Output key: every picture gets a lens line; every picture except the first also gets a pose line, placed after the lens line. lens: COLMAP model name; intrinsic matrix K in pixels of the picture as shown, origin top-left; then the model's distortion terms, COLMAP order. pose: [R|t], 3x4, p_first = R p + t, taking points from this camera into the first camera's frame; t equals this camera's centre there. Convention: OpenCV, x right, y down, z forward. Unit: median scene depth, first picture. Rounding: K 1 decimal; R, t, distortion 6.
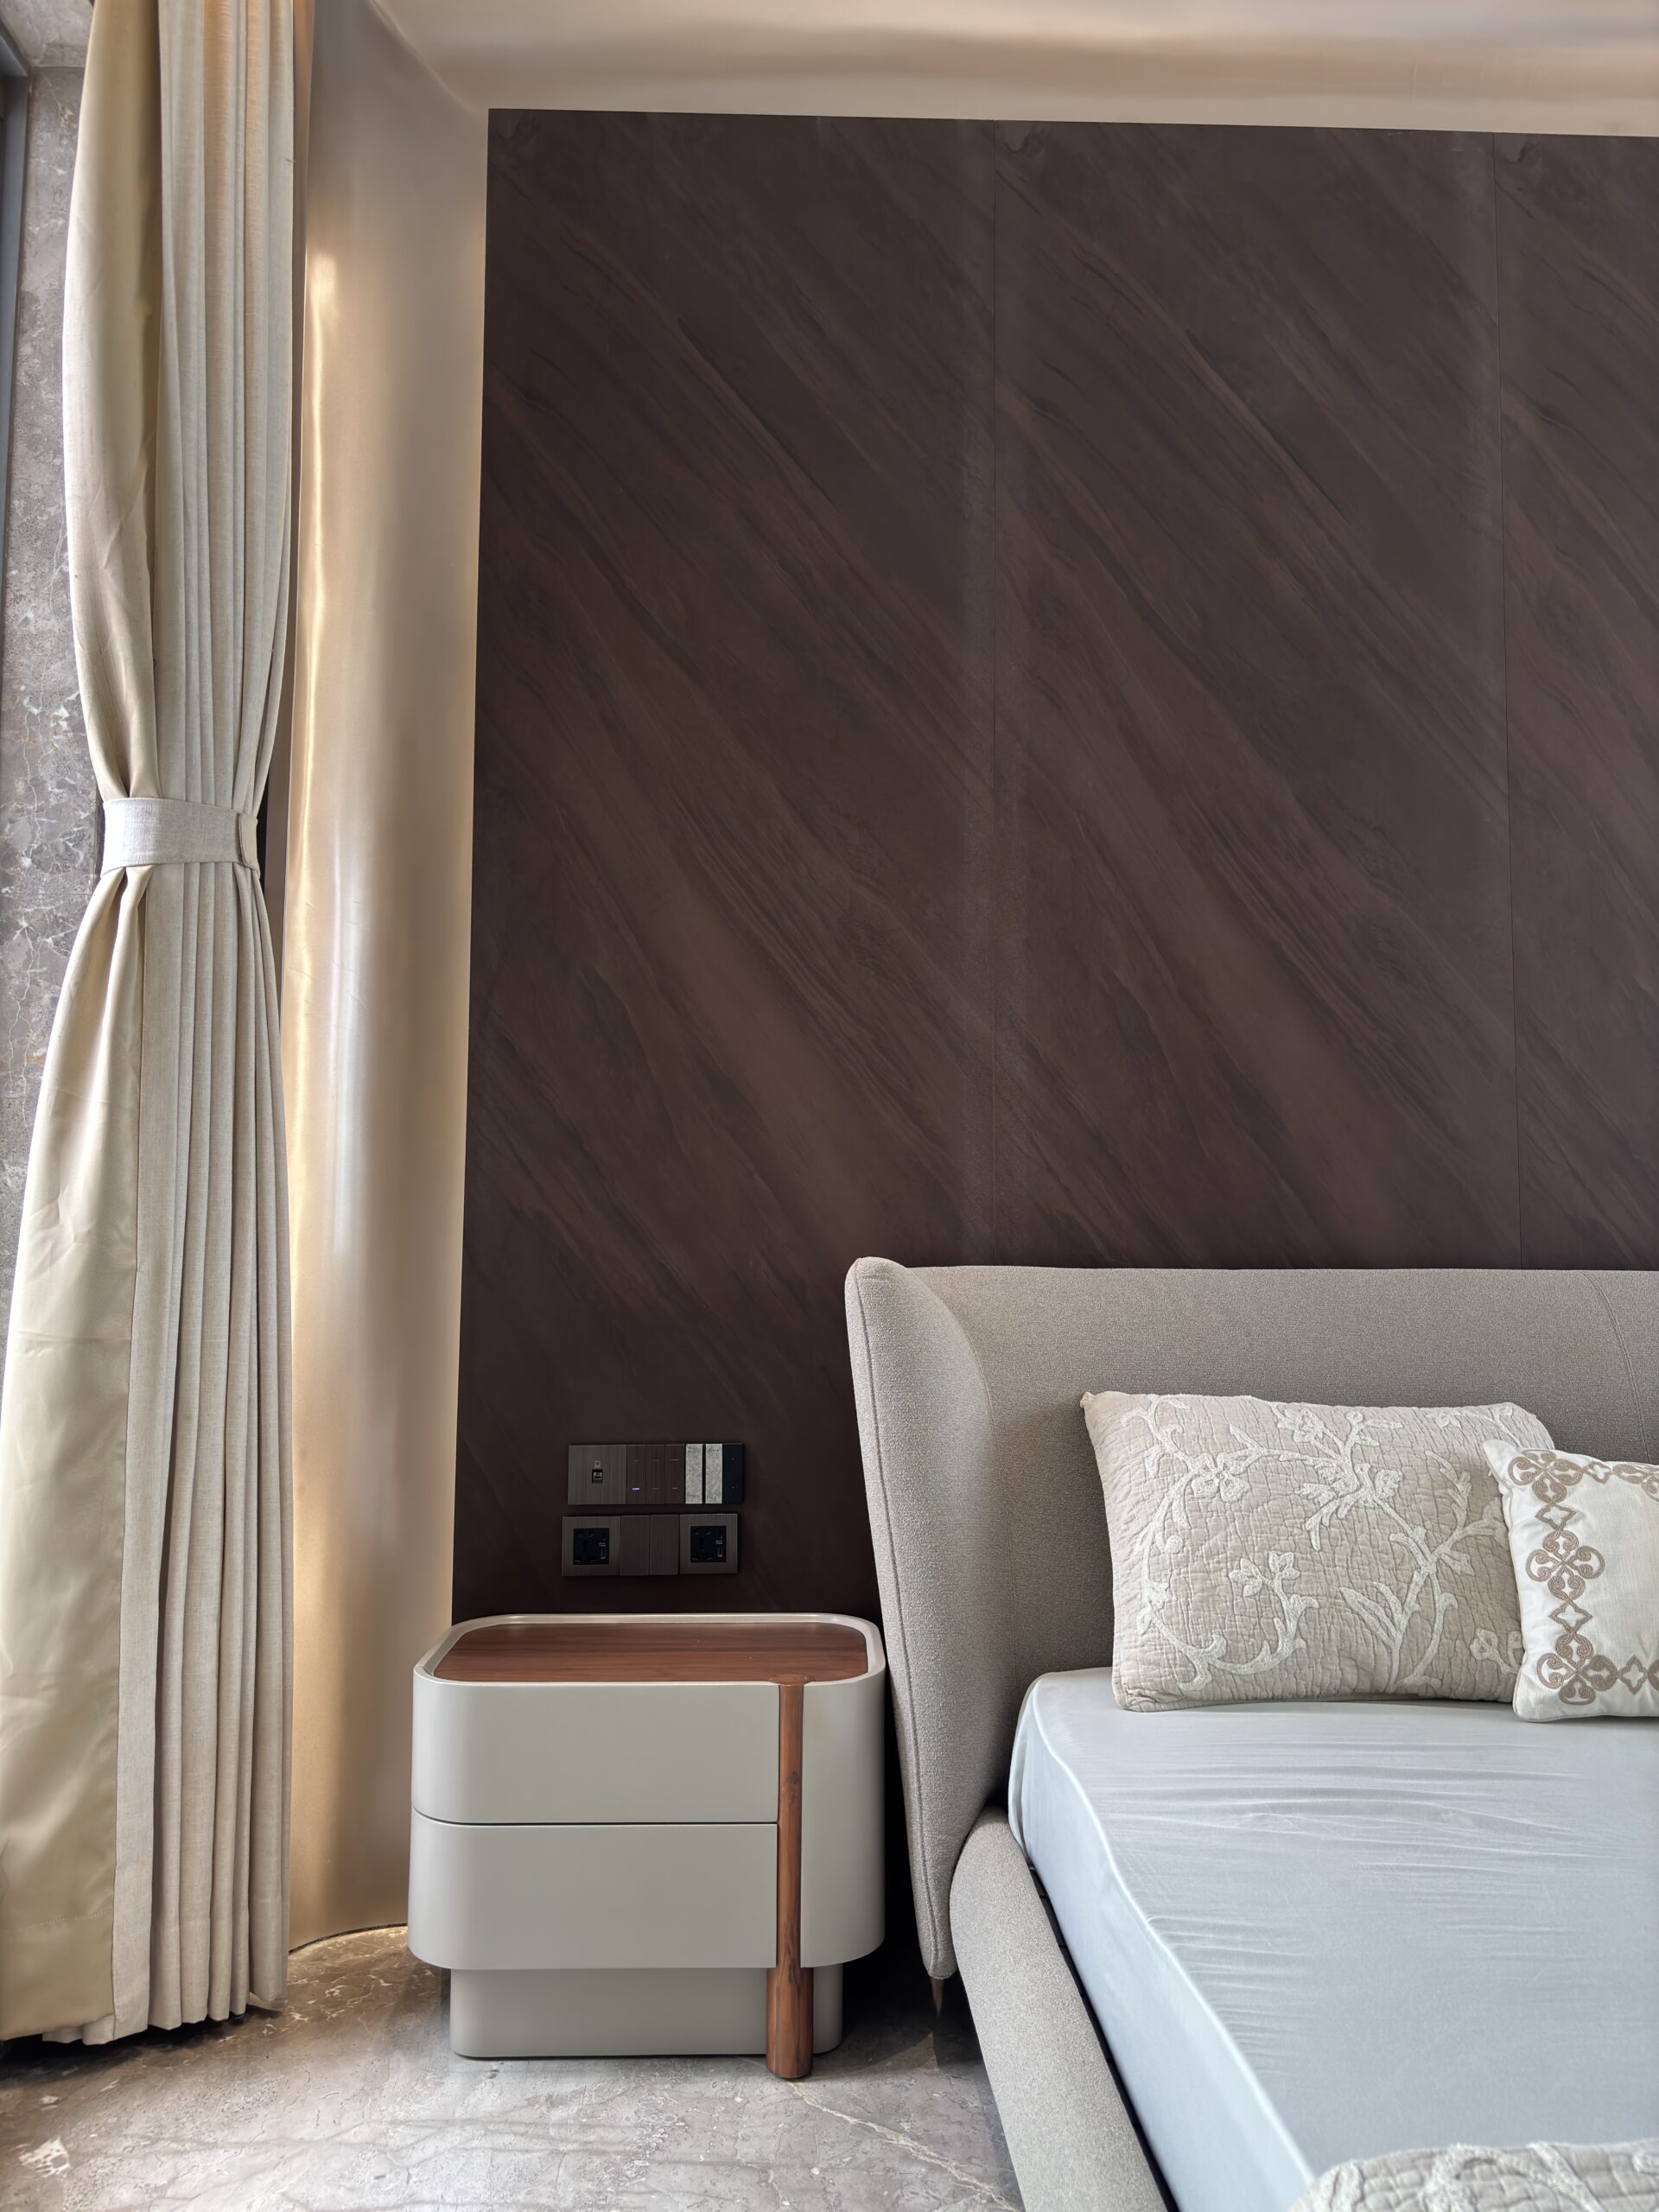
lens RADIAL K [[1679.0, 0, 853.3], [0, 1679.0, 1048.0], [0, 0, 1]] dist [-0.003492, -0.011795]
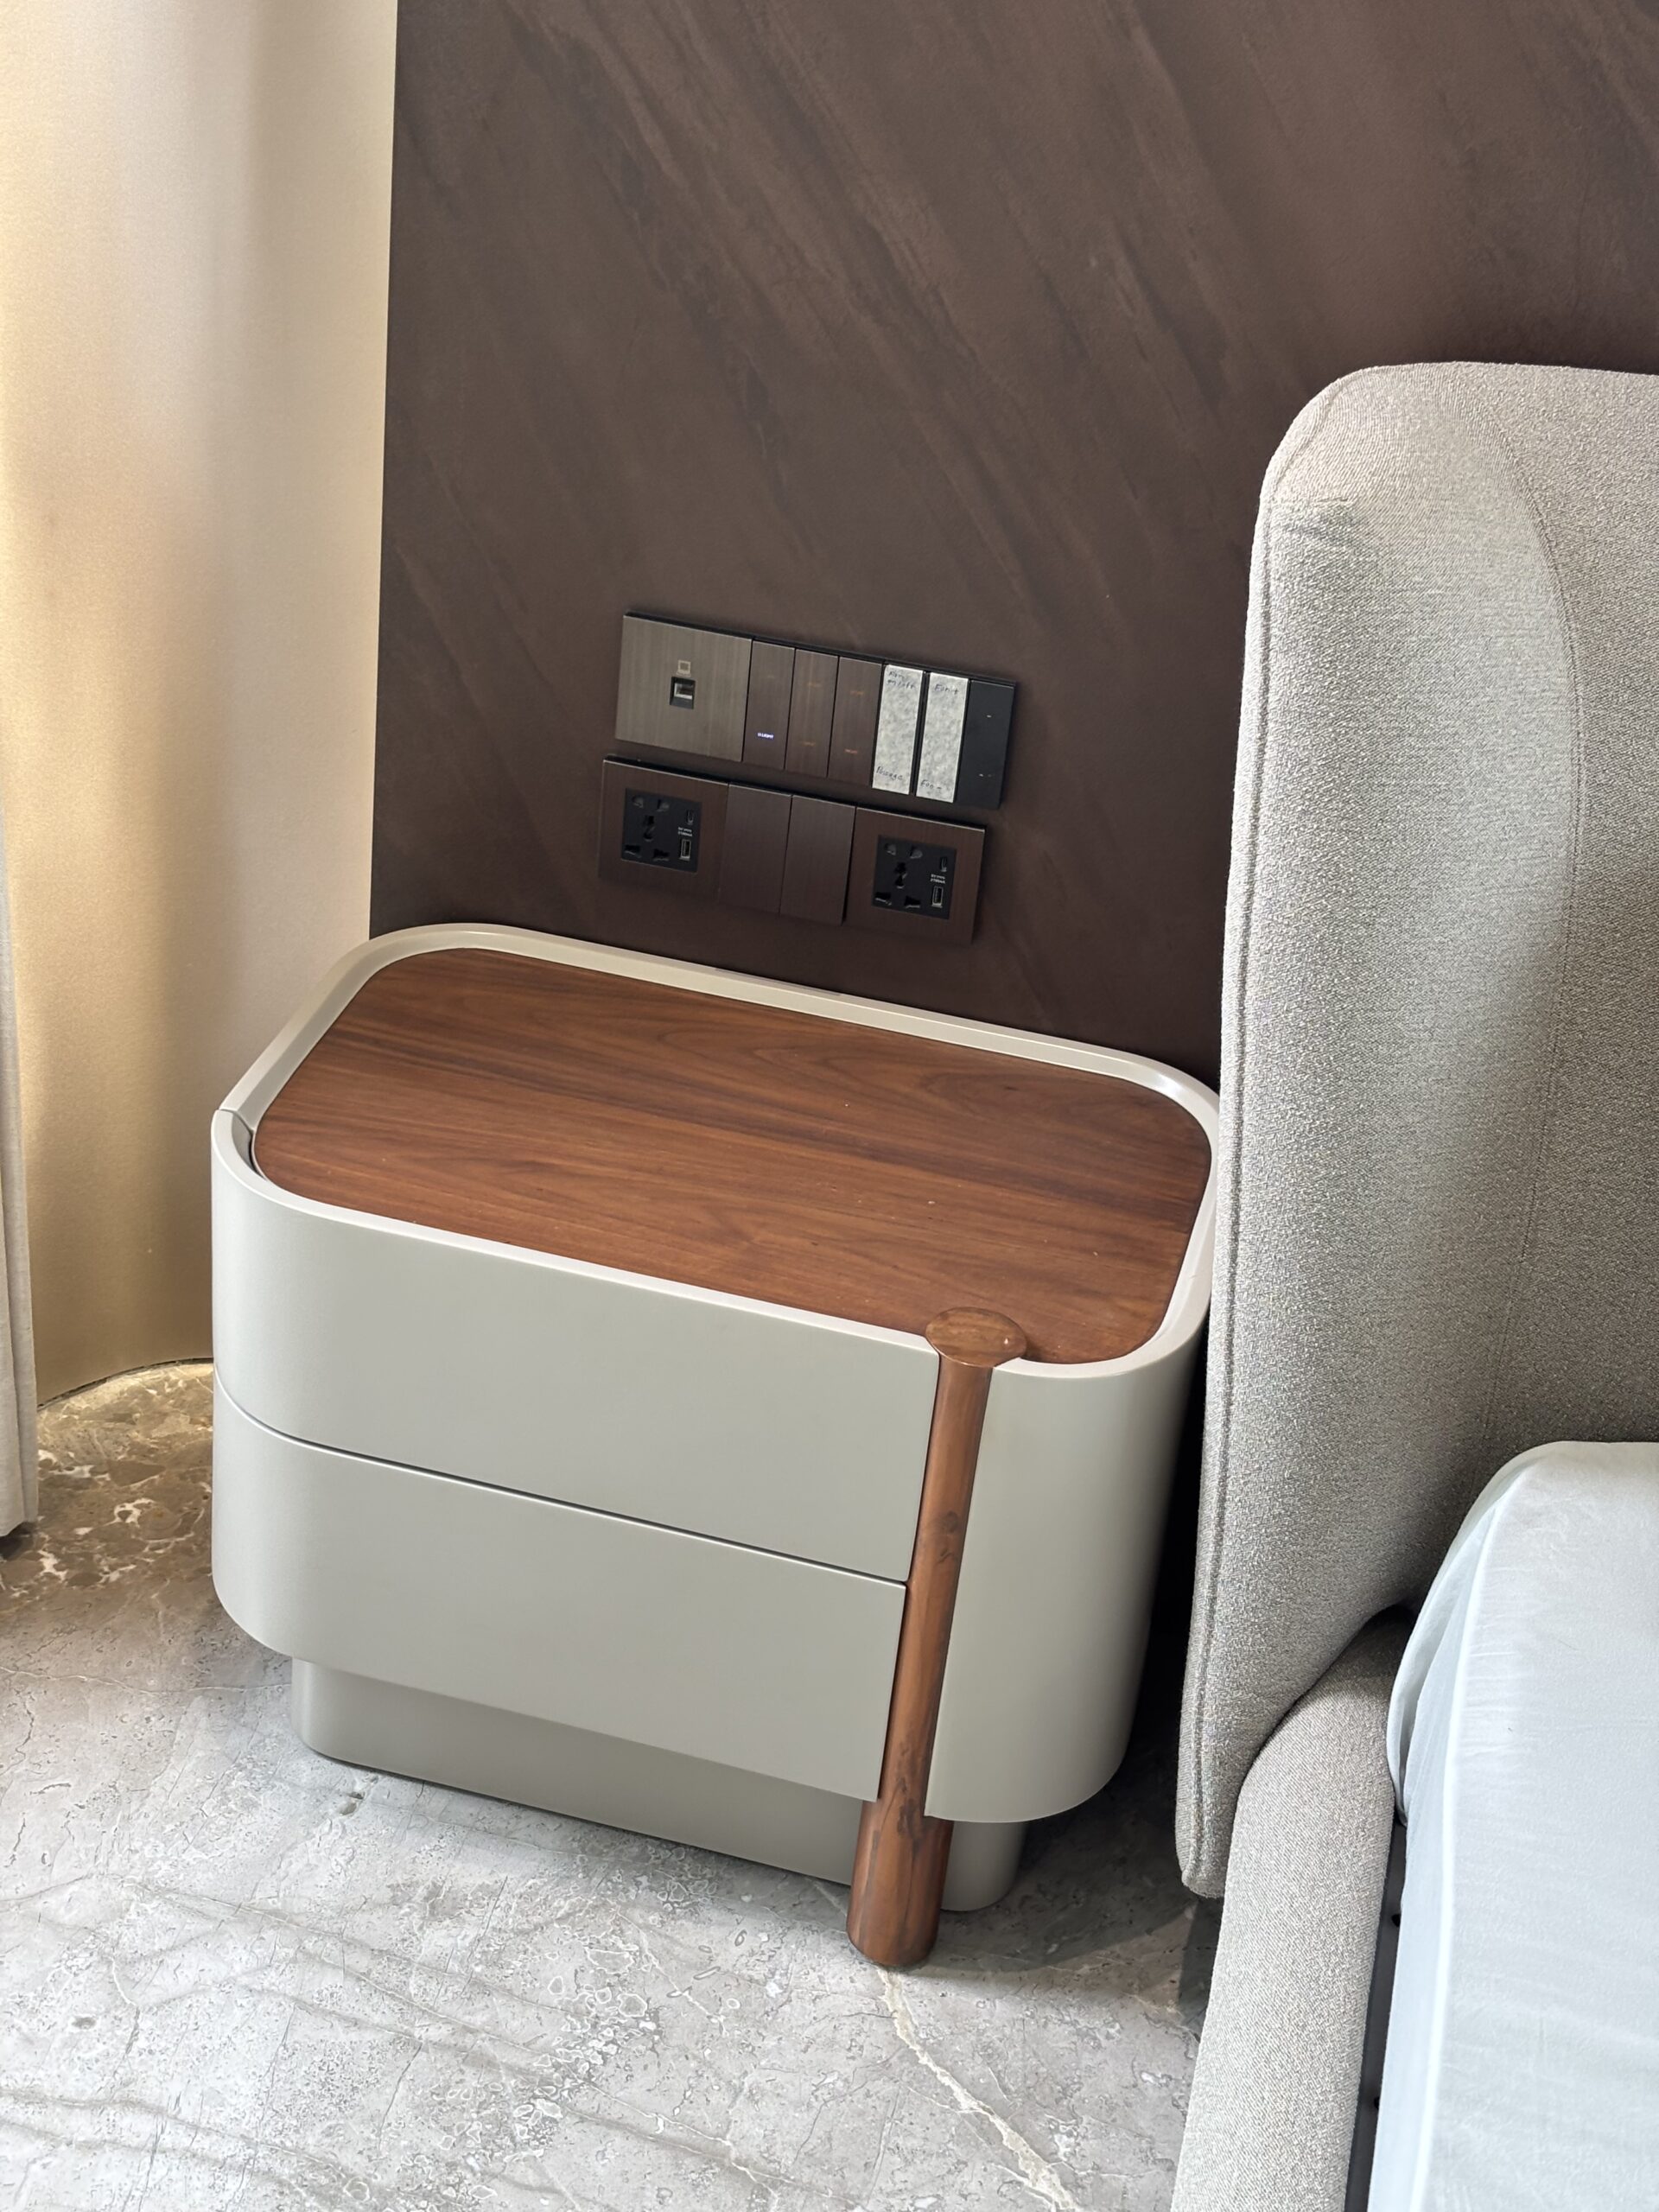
lens RADIAL K [[3354.1, 0, 816.4], [0, 3354.1, 1106.2], [0, 0, 1]] dist [0.116399, 0.000000]
pose [[0.958804, 0.216167, -0.184302, 0.077662], [-0.065098, 0.798727, 0.598162, -0.219193], [0.276510, -0.561523, 0.779894, 0.326627]]
